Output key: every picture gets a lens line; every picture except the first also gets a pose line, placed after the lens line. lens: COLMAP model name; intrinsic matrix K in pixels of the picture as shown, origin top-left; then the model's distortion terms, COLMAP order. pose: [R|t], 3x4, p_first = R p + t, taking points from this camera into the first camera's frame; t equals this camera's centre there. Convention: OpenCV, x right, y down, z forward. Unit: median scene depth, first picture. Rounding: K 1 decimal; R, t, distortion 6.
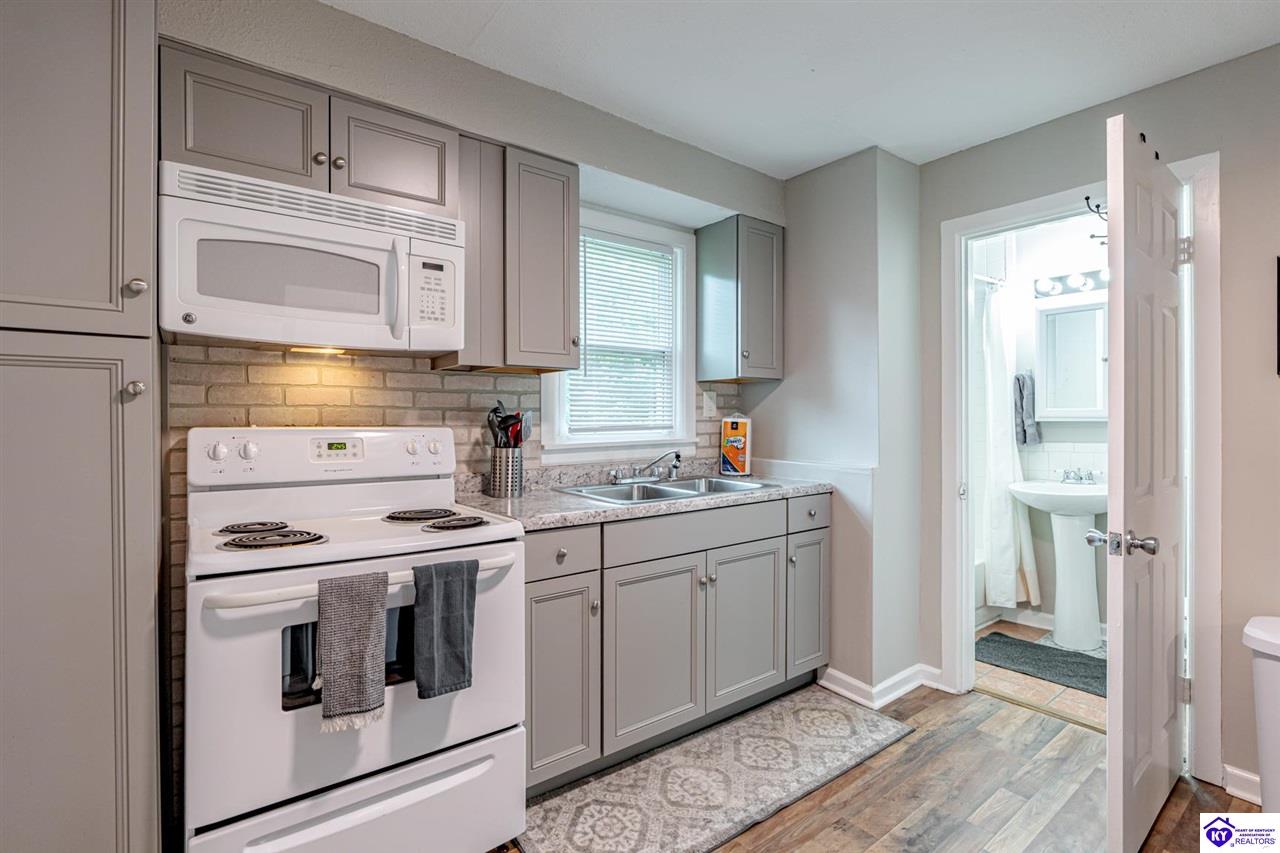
lens RADIAL K [[597.6, 0, 649.7], [0, 597.6, 419.5], [0, 0, 1]] dist [-0.010701, 0.001850]
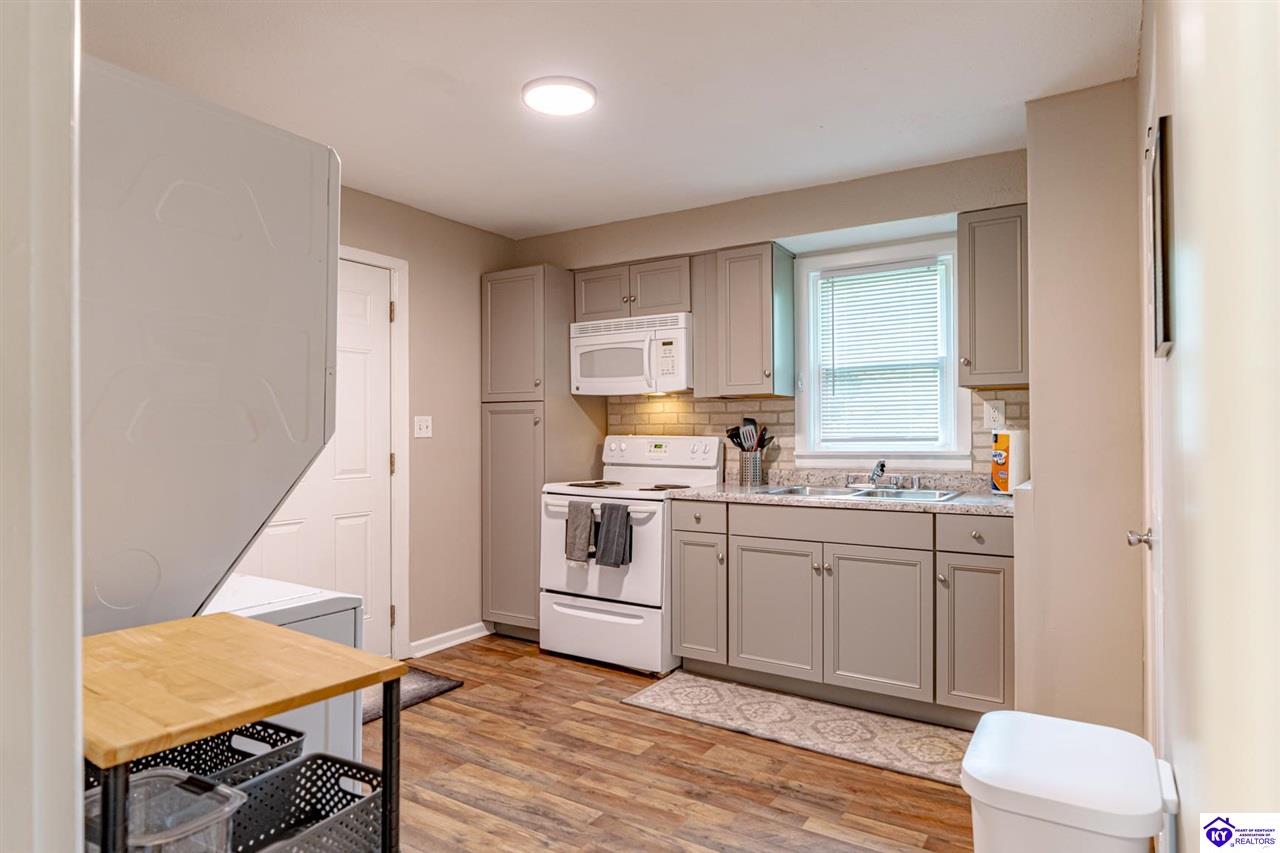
lens RADIAL K [[733.2, 0, 652.8], [0, 733.2, 421.5], [0, 0, 1]] dist [0.007422, -0.000385]
pose [[0.343094, -0.012481, -0.939218, 1.537892], [0.001168, 0.999917, -0.012861, -0.001718], [0.939300, 0.003316, 0.343080, 0.215411]]
